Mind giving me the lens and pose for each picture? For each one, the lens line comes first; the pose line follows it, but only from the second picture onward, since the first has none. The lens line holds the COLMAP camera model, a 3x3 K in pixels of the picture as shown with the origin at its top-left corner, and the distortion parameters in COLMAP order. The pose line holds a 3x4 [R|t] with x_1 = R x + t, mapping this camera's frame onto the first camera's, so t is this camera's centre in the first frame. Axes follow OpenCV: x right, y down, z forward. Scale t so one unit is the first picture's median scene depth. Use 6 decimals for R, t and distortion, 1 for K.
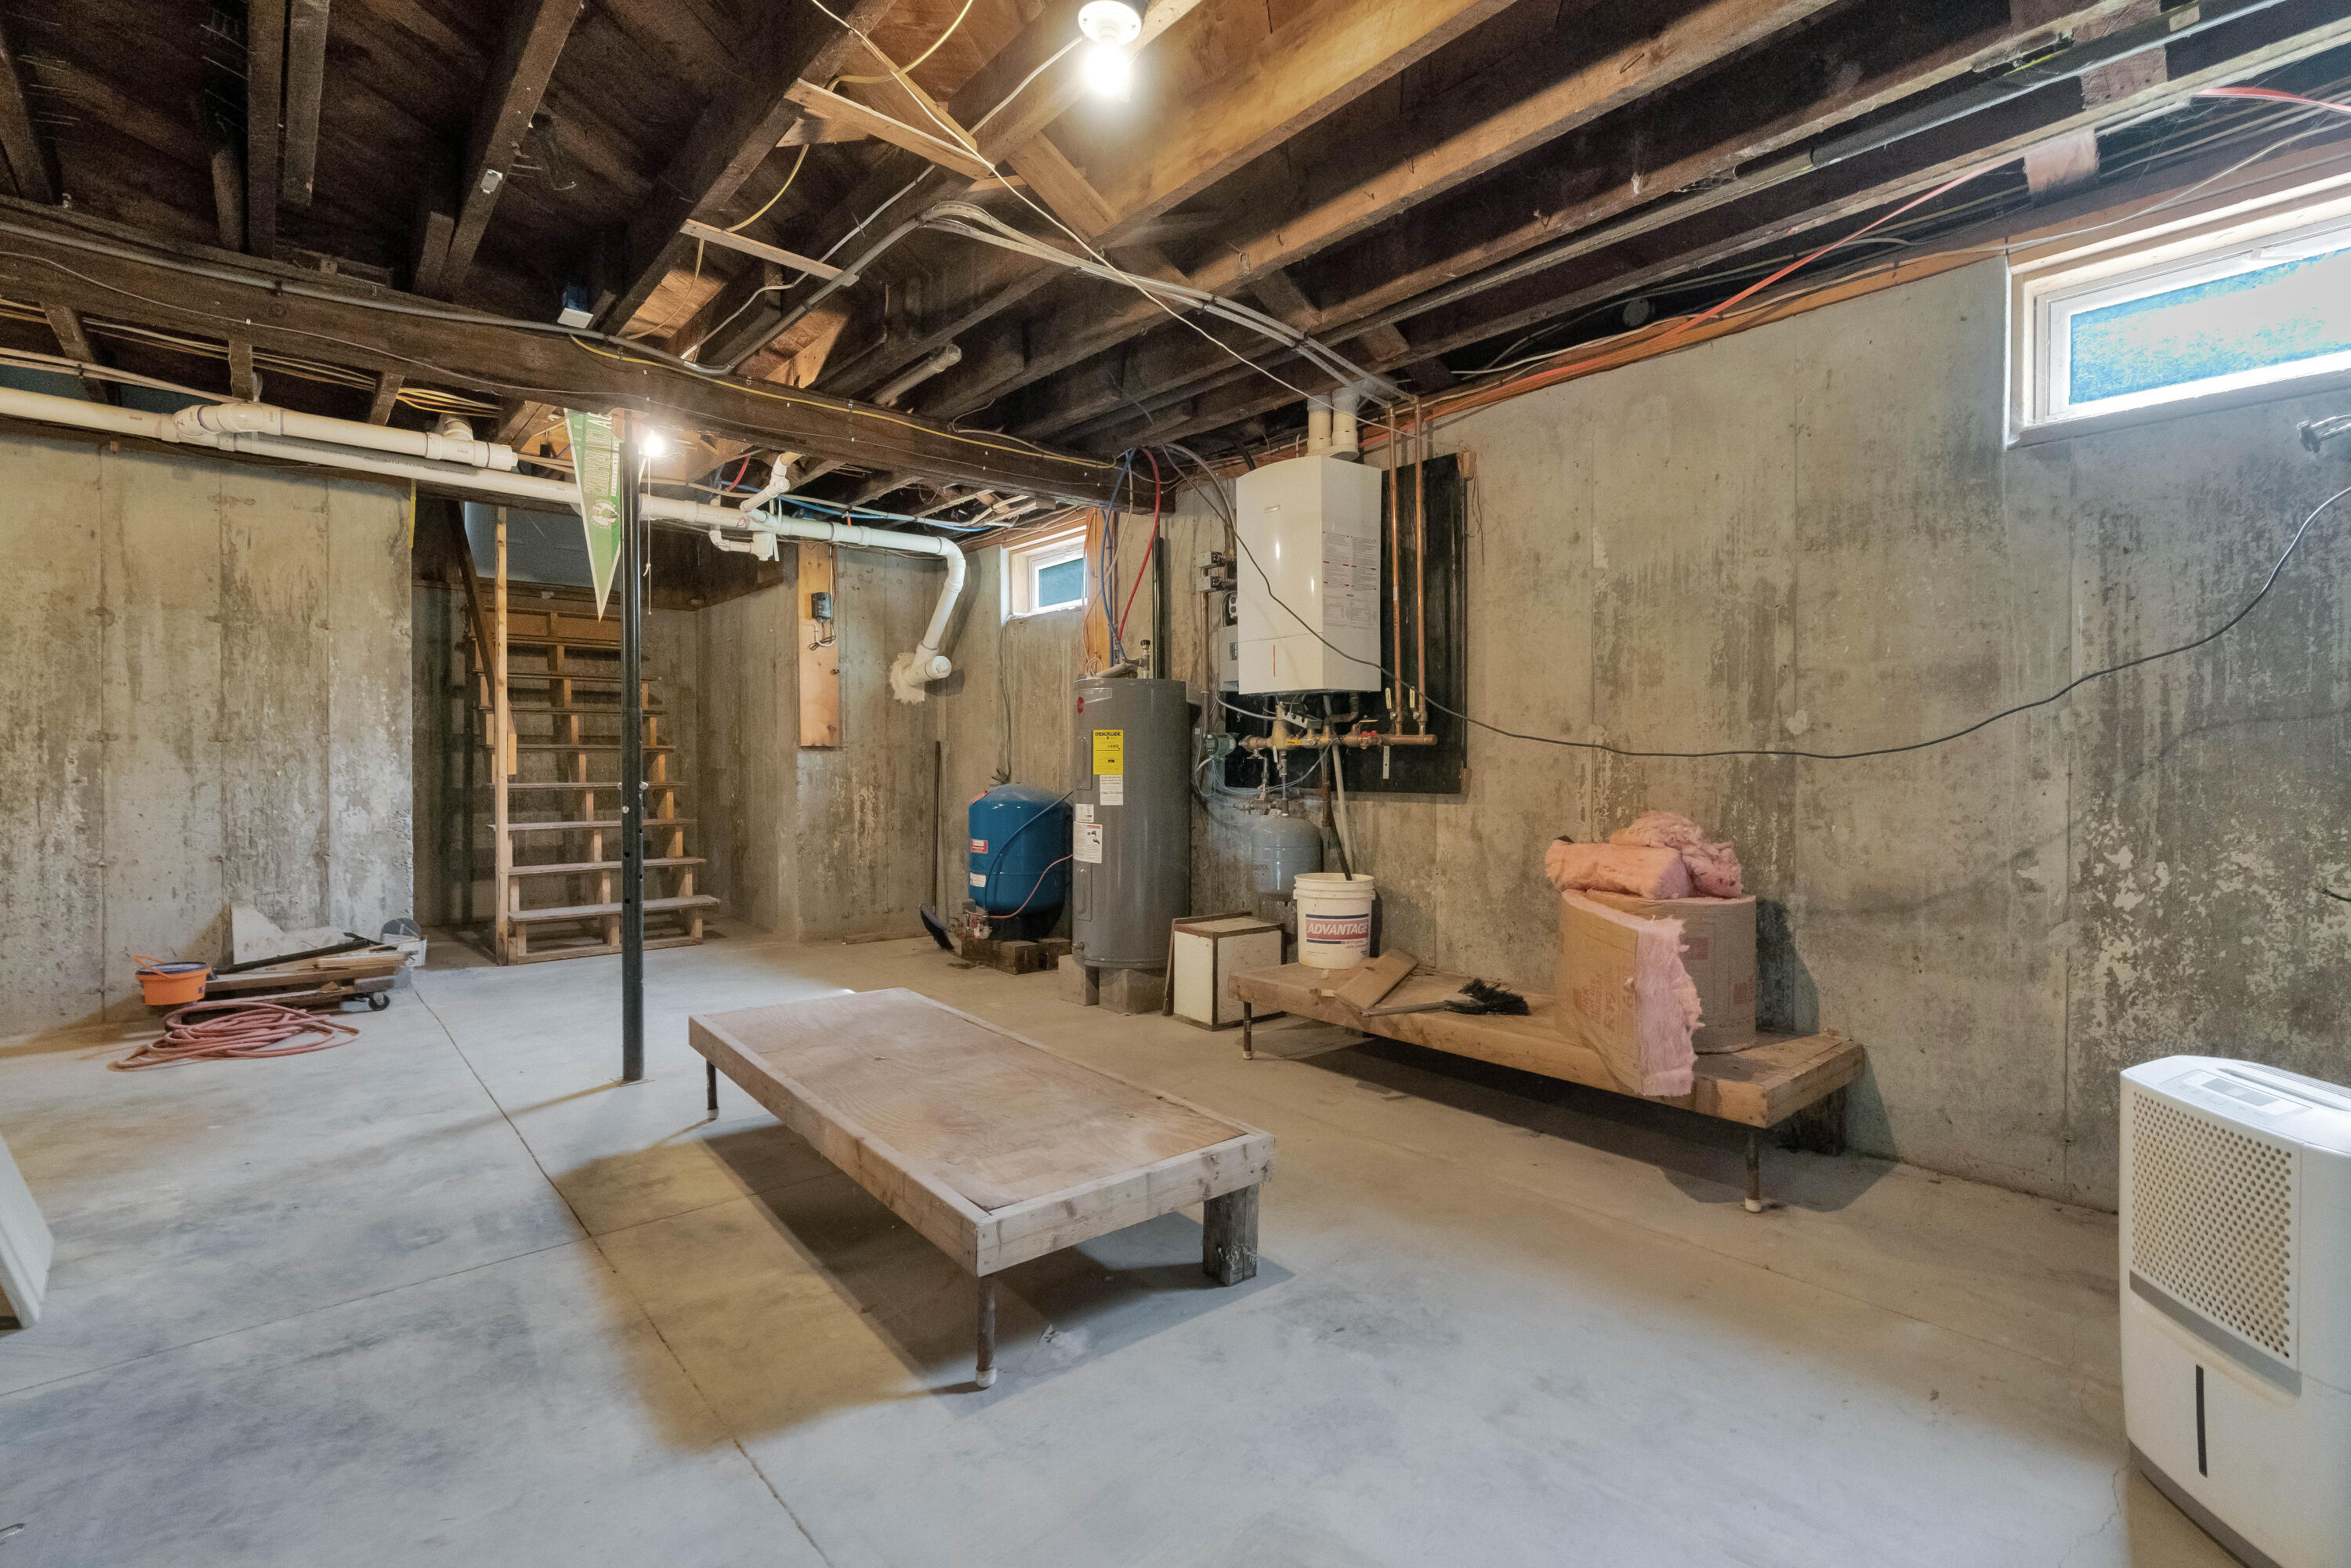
lens RADIAL K [[1061.0, 0, 1179.6], [0, 1061.0, 776.1], [0, 0, 1]] dist [-0.012466, 0.005228]
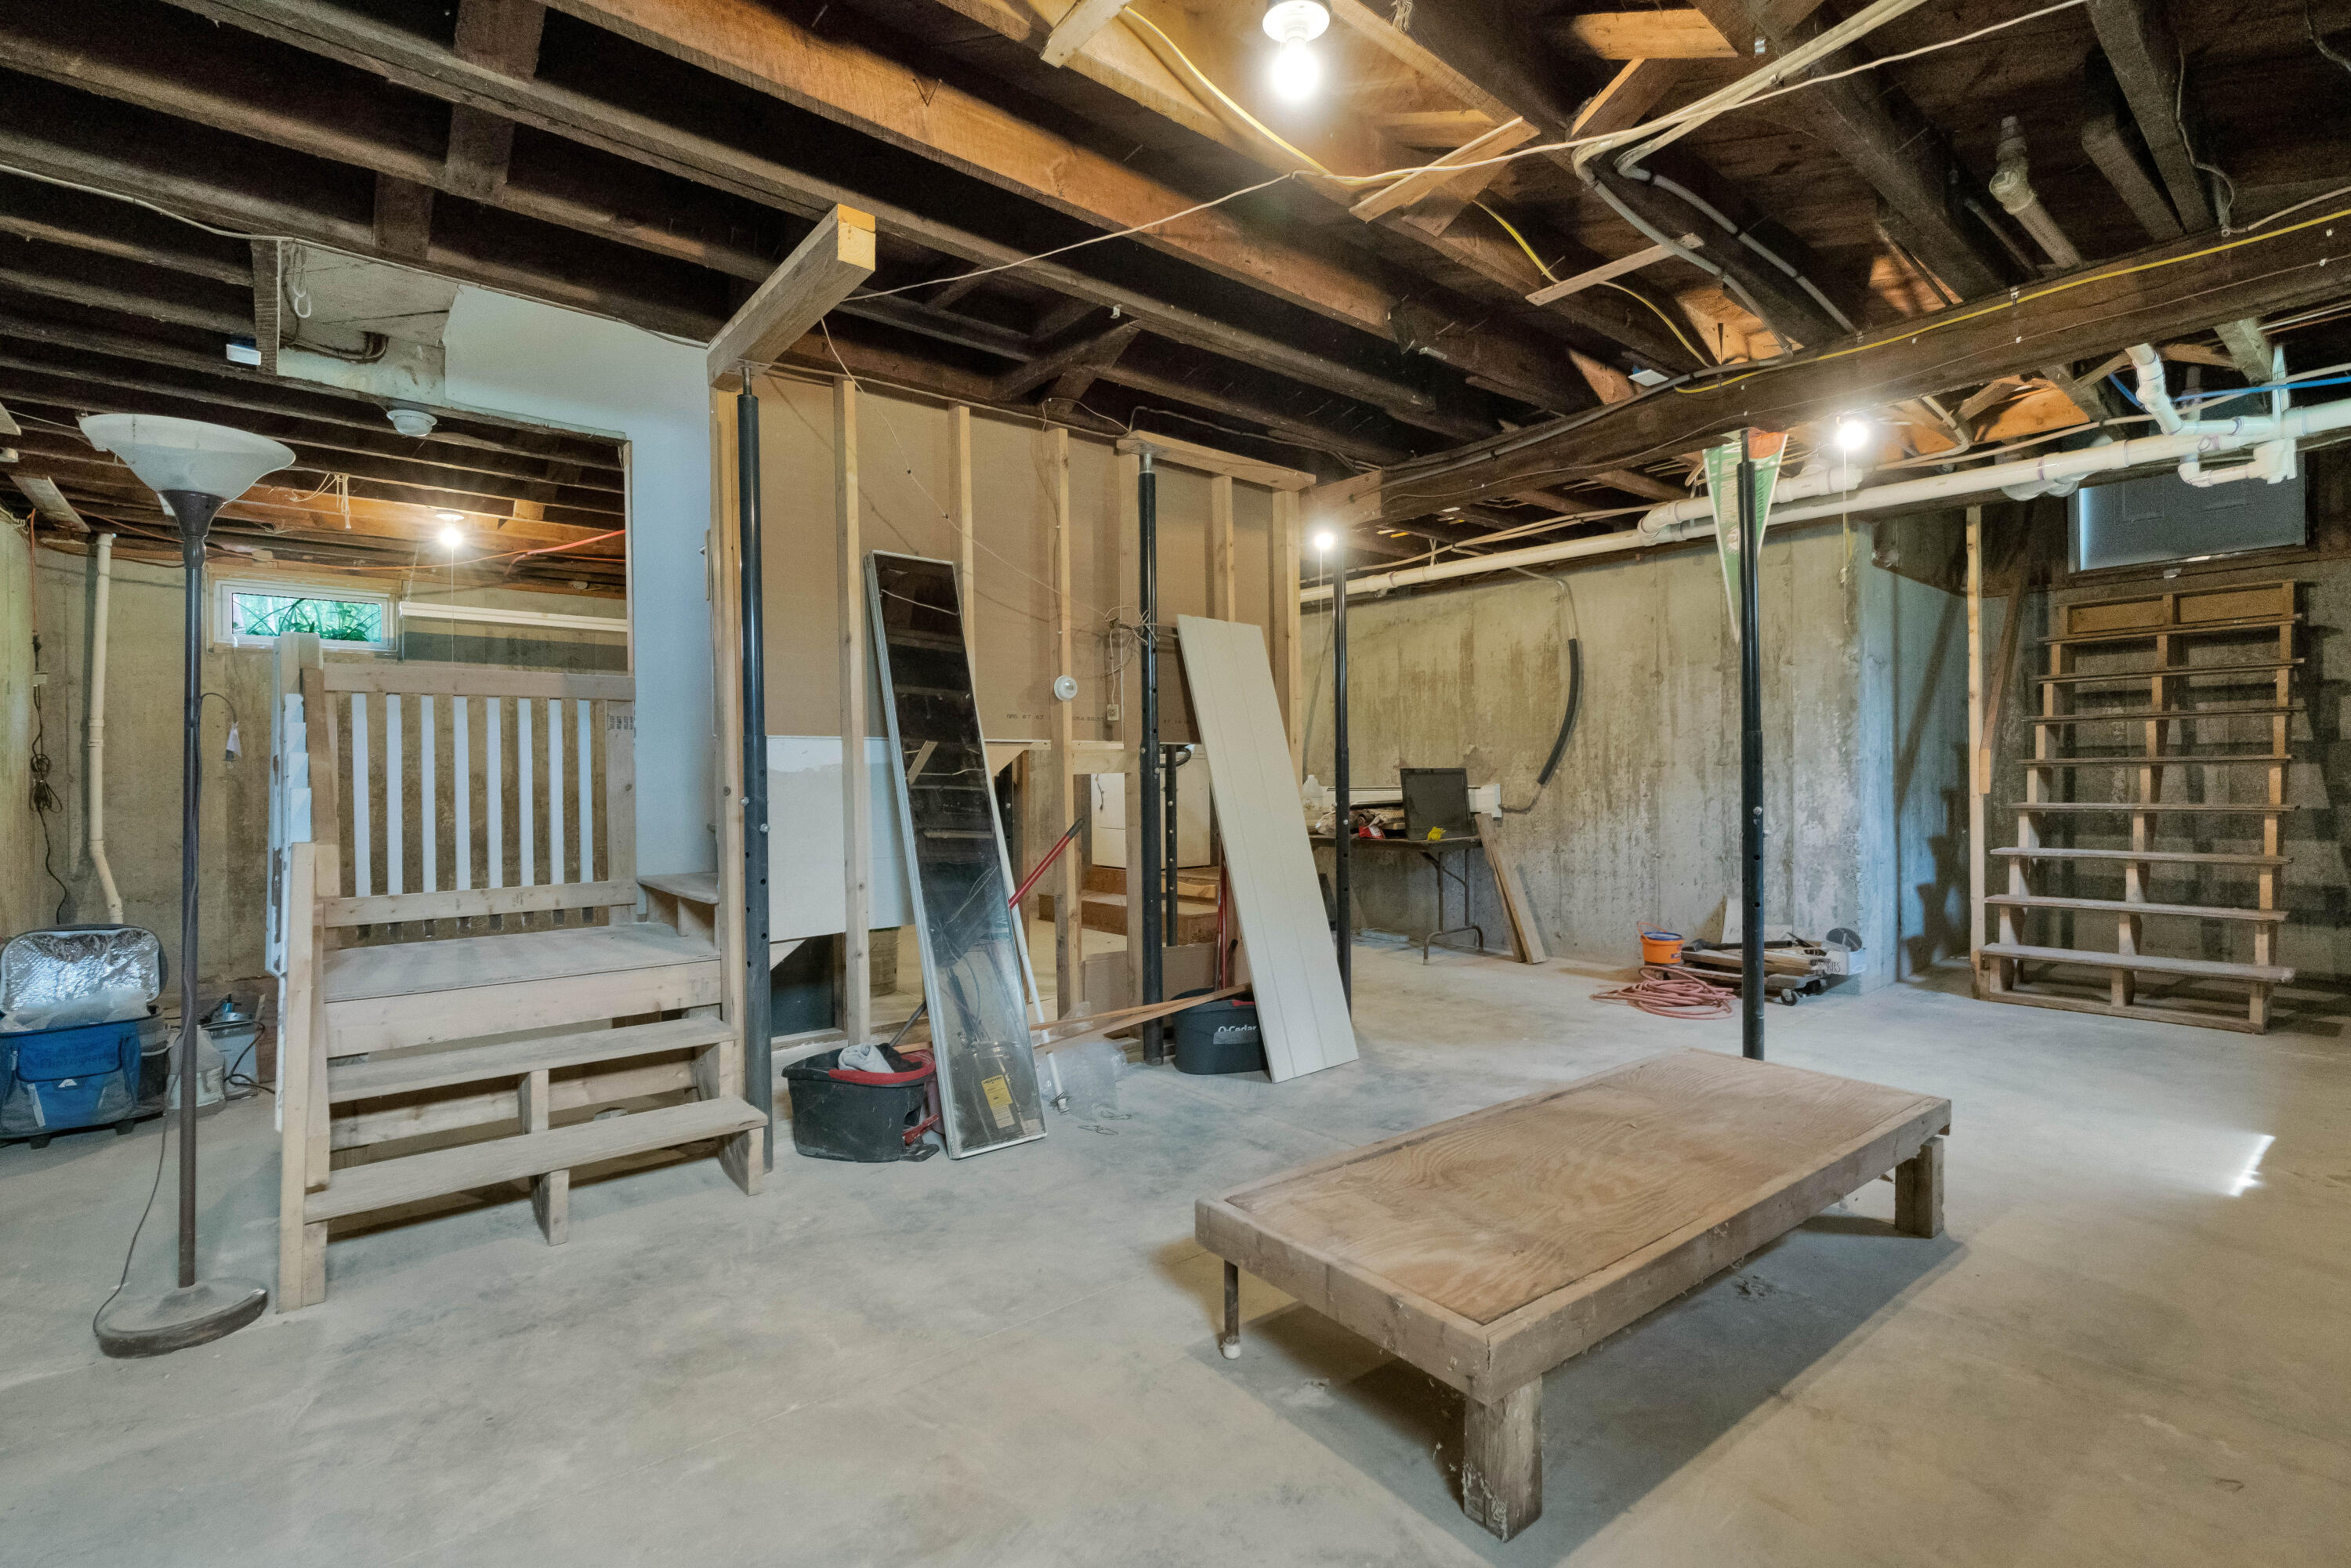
lens RADIAL K [[1061.0, 0, 1176.0], [0, 1061.0, 779.3], [0, 0, 1]] dist [-0.012466, 0.005228]
pose [[-0.033204, -0.000371, -0.999449, 0.395562], [-0.003404, 0.999994, -0.000258, -0.014250], [0.999443, 0.003394, -0.033205, 0.413138]]
